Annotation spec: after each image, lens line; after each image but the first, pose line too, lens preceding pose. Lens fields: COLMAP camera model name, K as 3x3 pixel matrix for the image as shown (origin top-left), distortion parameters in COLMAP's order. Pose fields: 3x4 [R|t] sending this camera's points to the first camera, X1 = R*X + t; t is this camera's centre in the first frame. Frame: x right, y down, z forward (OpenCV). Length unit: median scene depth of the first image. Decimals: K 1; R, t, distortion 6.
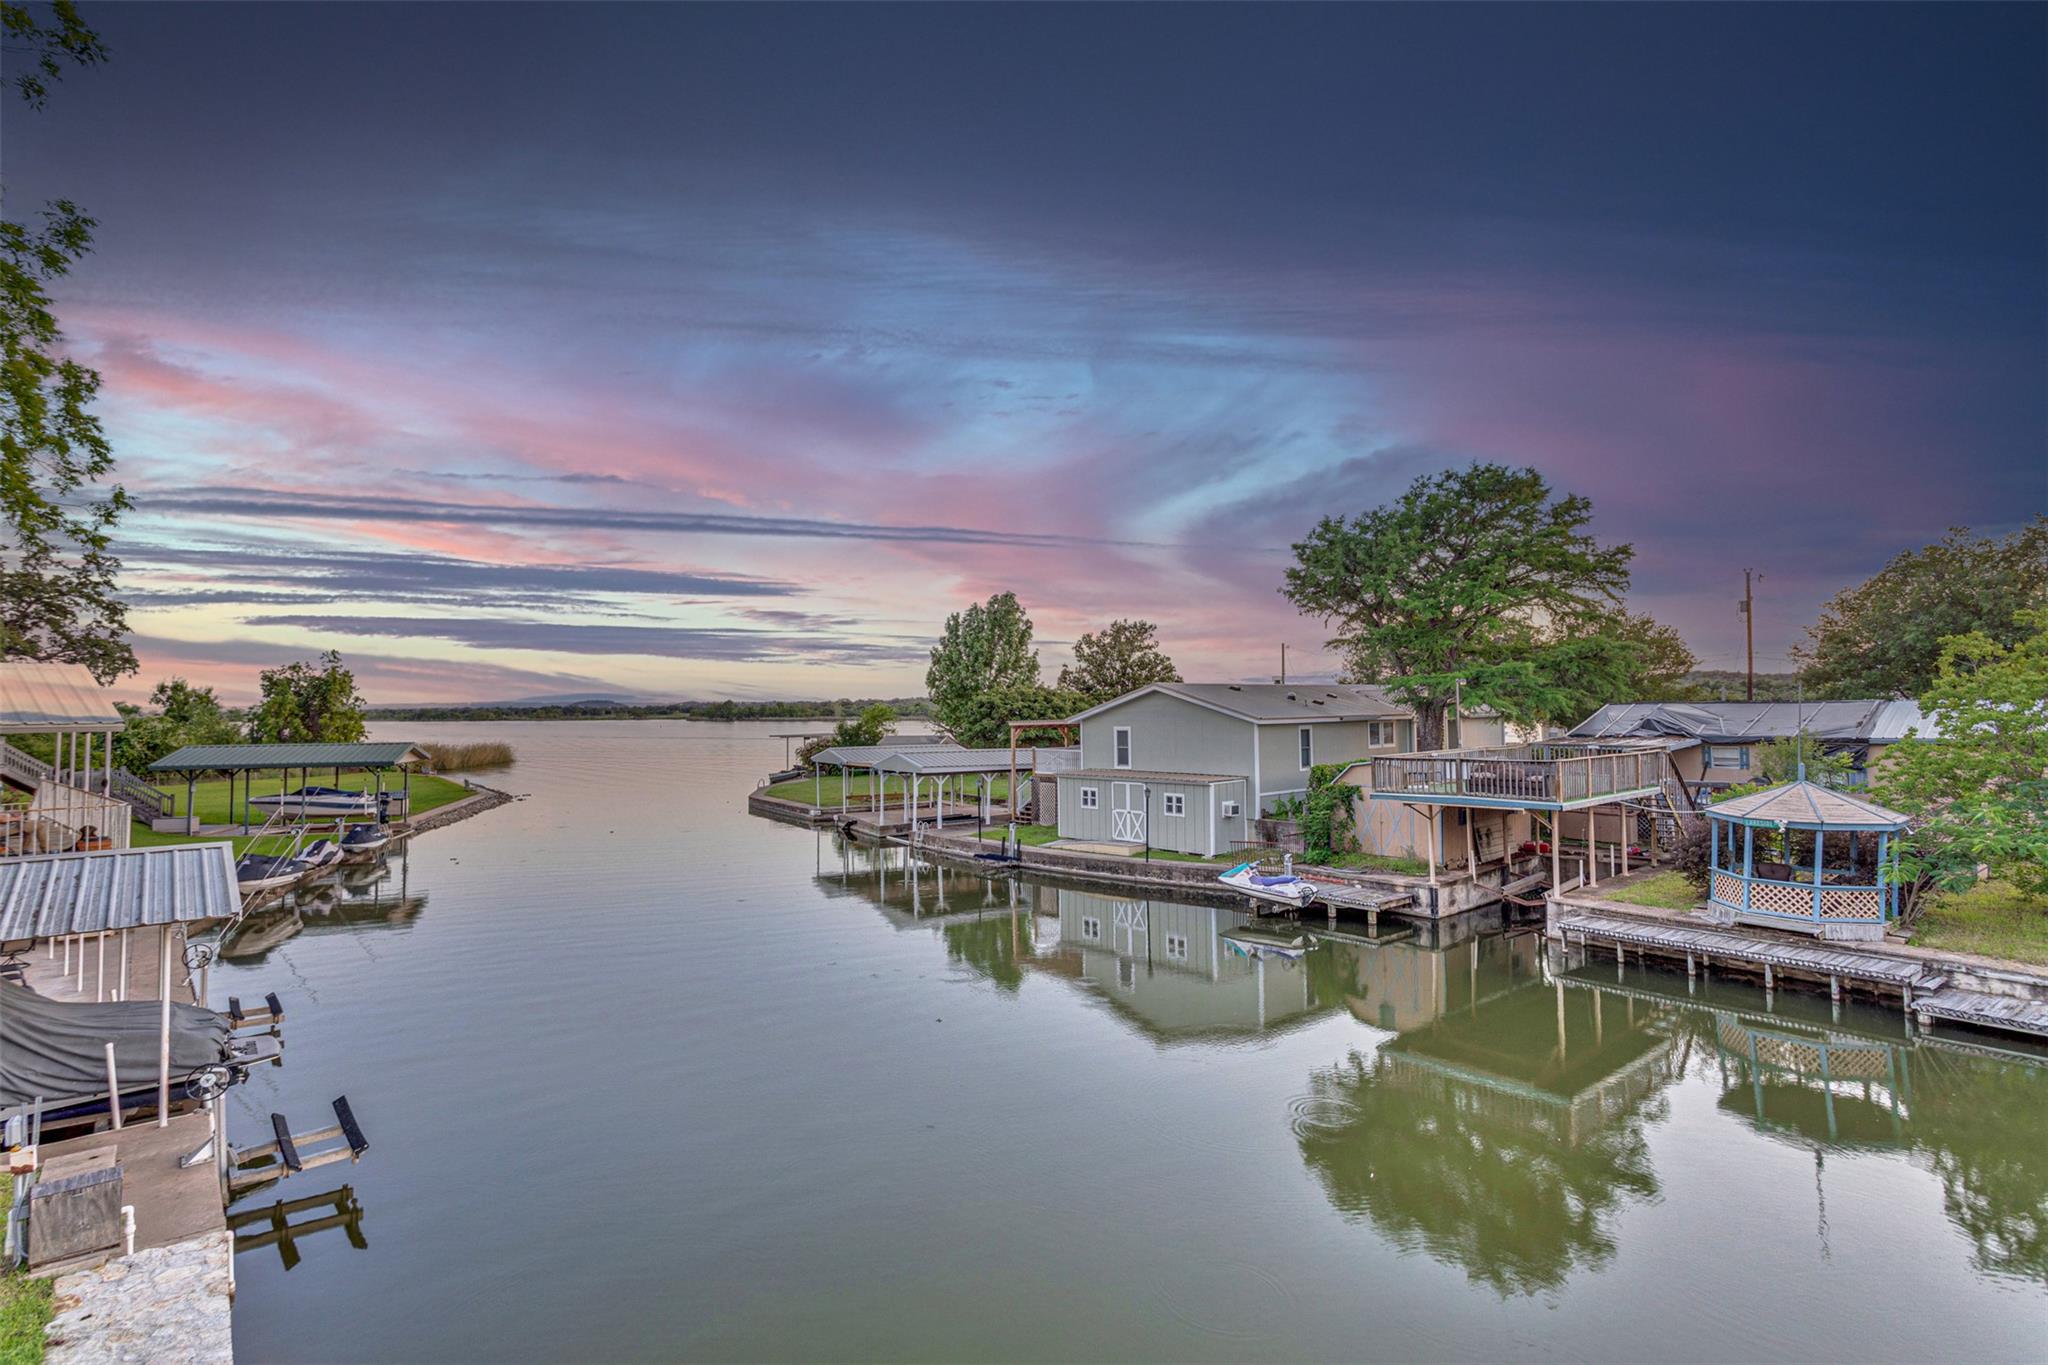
lens RADIAL K [[1021.5, 0, 1009.9], [0, 1021.5, 665.2], [0, 0, 1]] dist [0.000857, 0.000388]
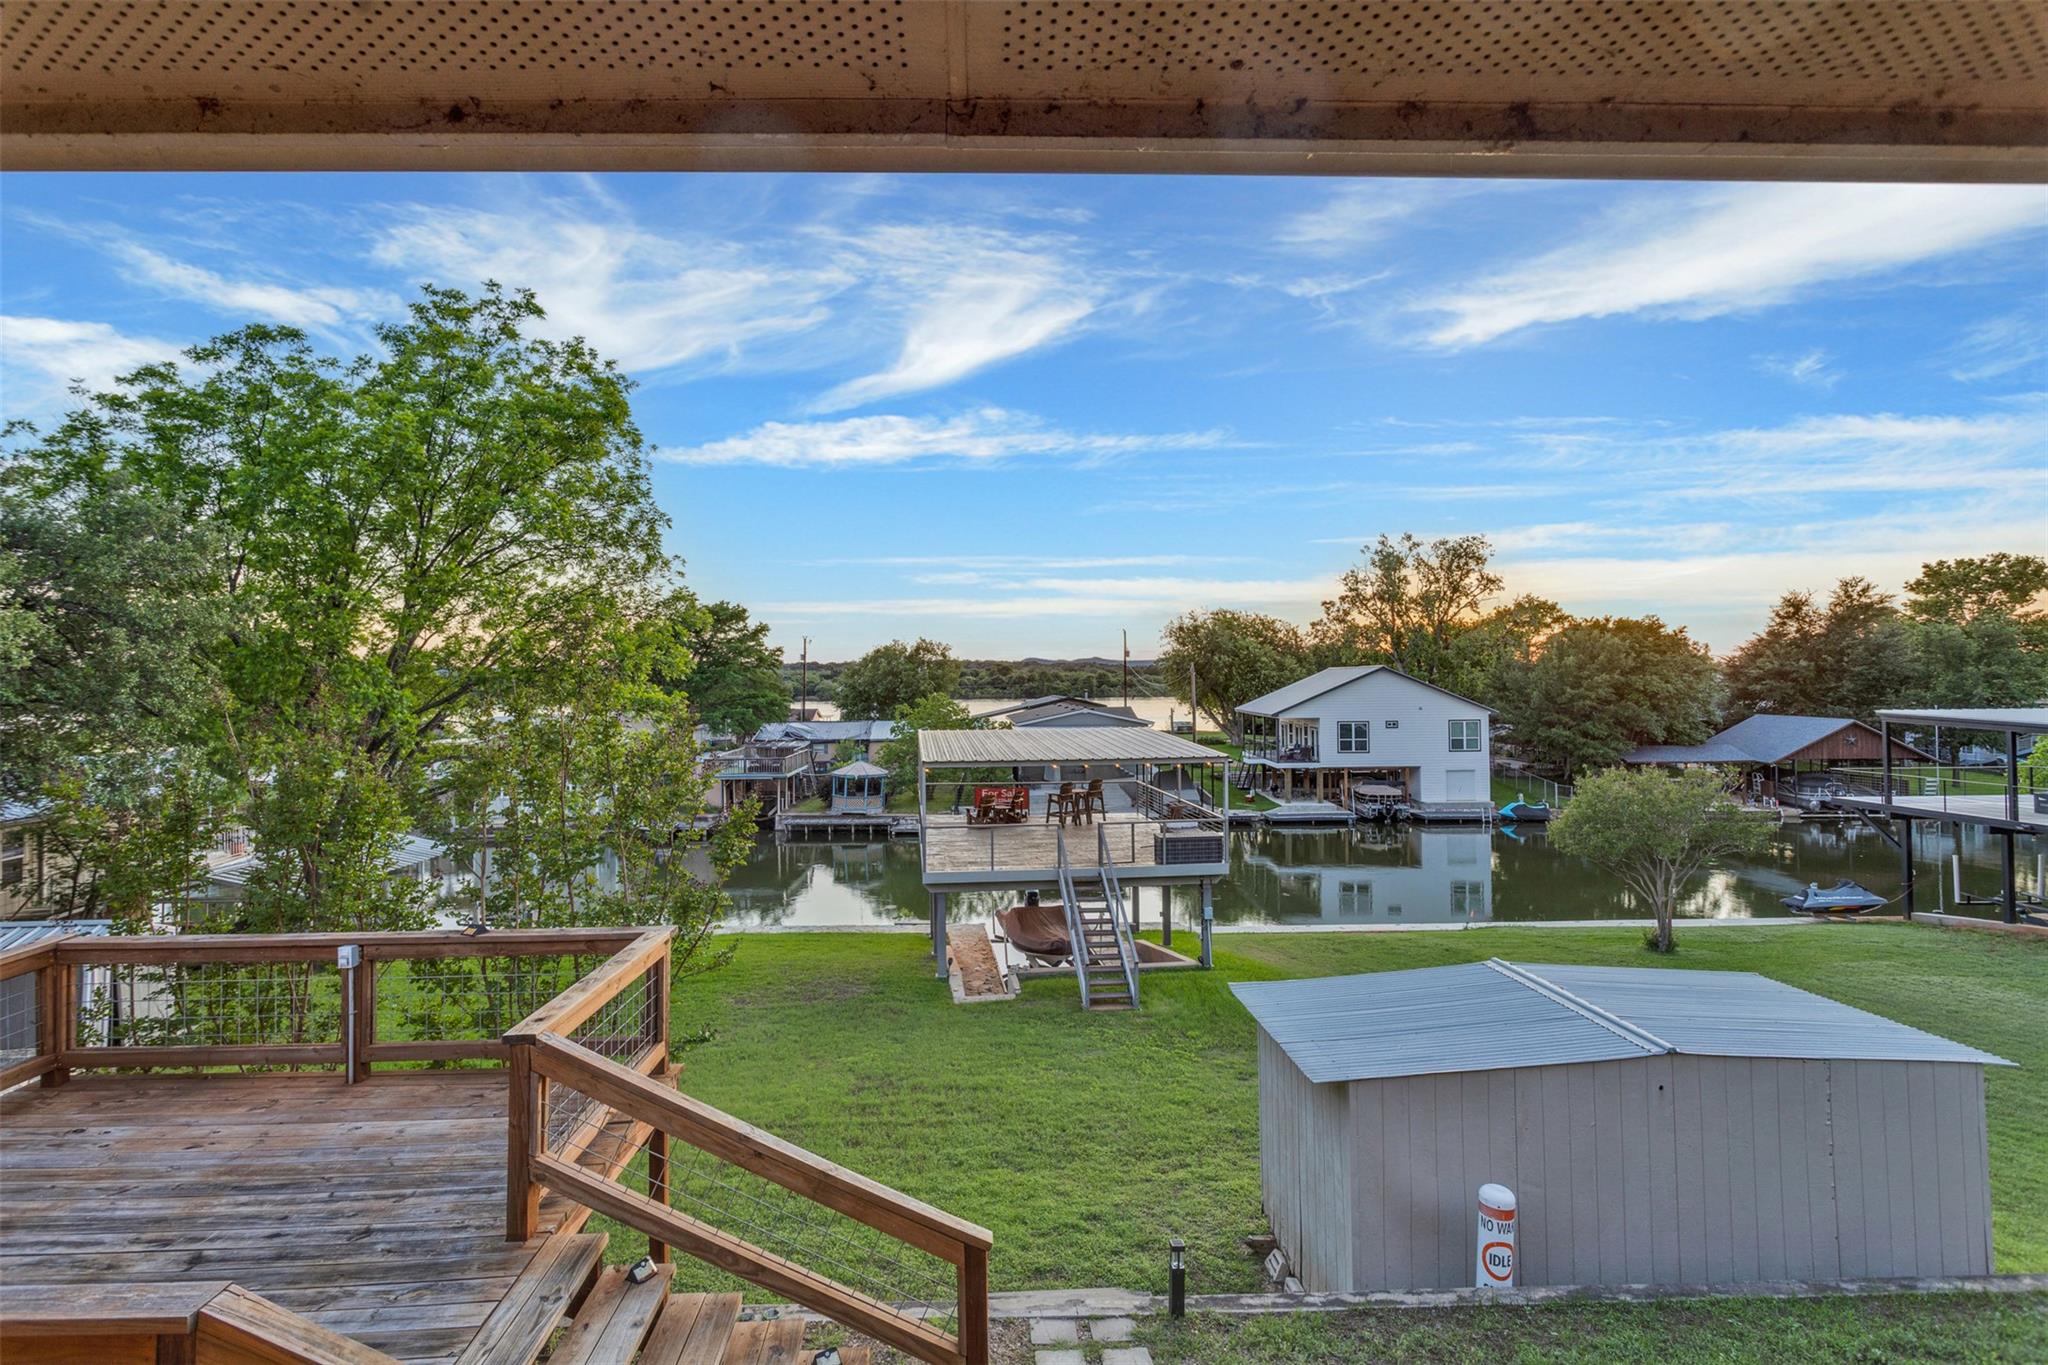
lens RADIAL K [[951.9, 0, 1023.9], [0, 951.9, 669.9], [0, 0, 1]] dist [-0.009956, 0.000746]
pose [[0.616432, 0.017676, 0.787209, -0.609863], [-0.033920, 0.999416, 0.004121, -0.097694], [-0.786677, -0.029242, 0.616672, -0.577185]]
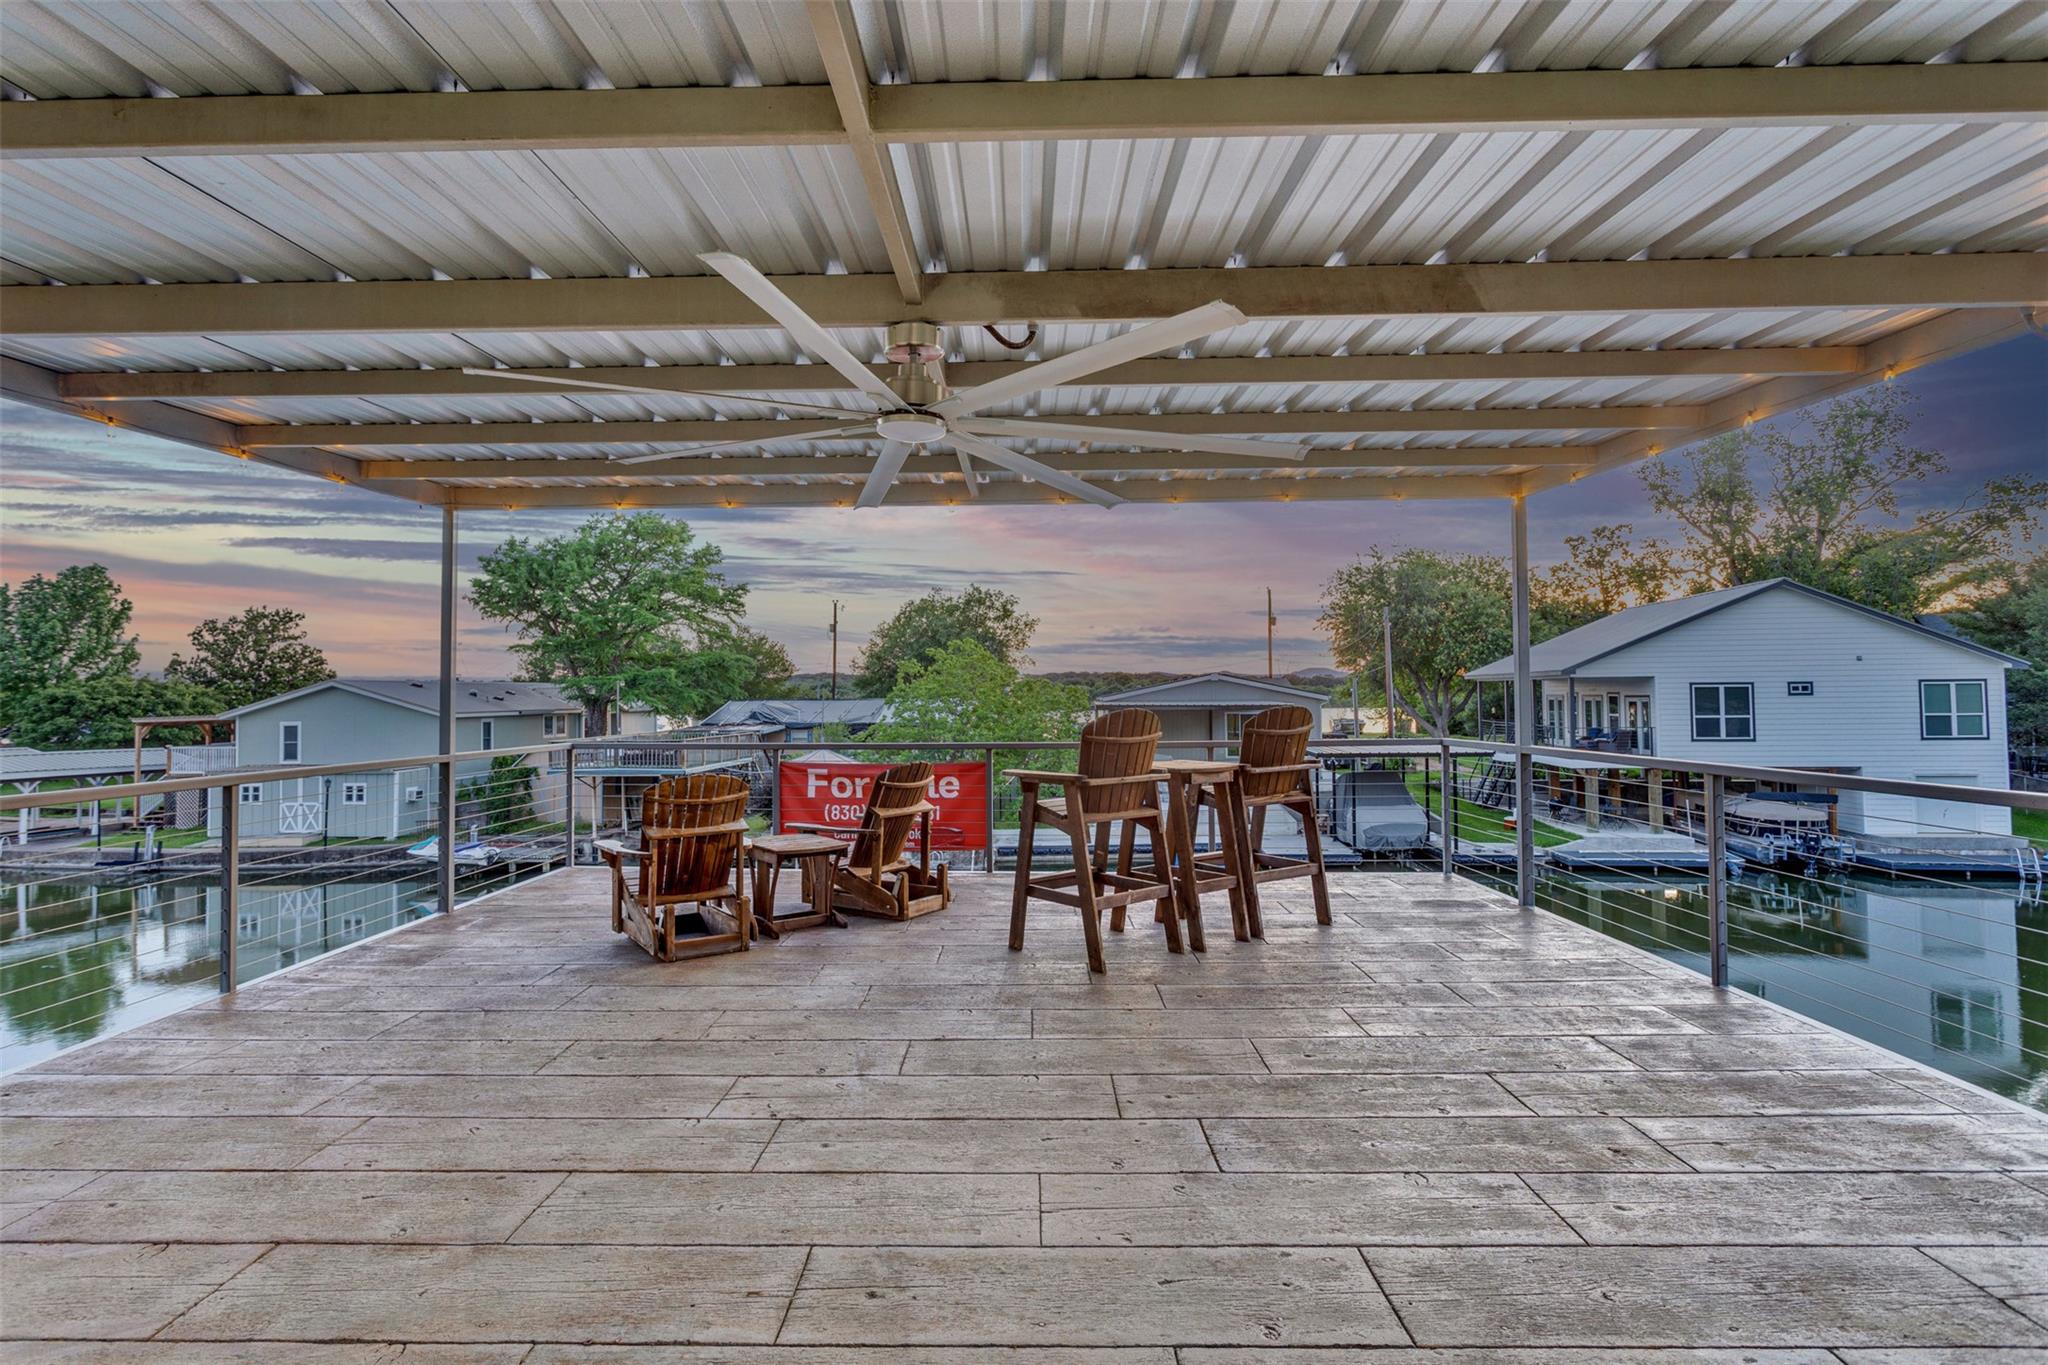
lens RADIAL K [[1021.5, 0, 1009.9], [0, 1021.5, 665.2], [0, 0, 1]] dist [0.000857, 0.000388]
pose [[0.714876, 0.026786, 0.698738, -0.093045], [-0.029523, 0.999531, -0.008112, -0.008870], [-0.698628, -0.014830, 0.715331, -0.225210]]
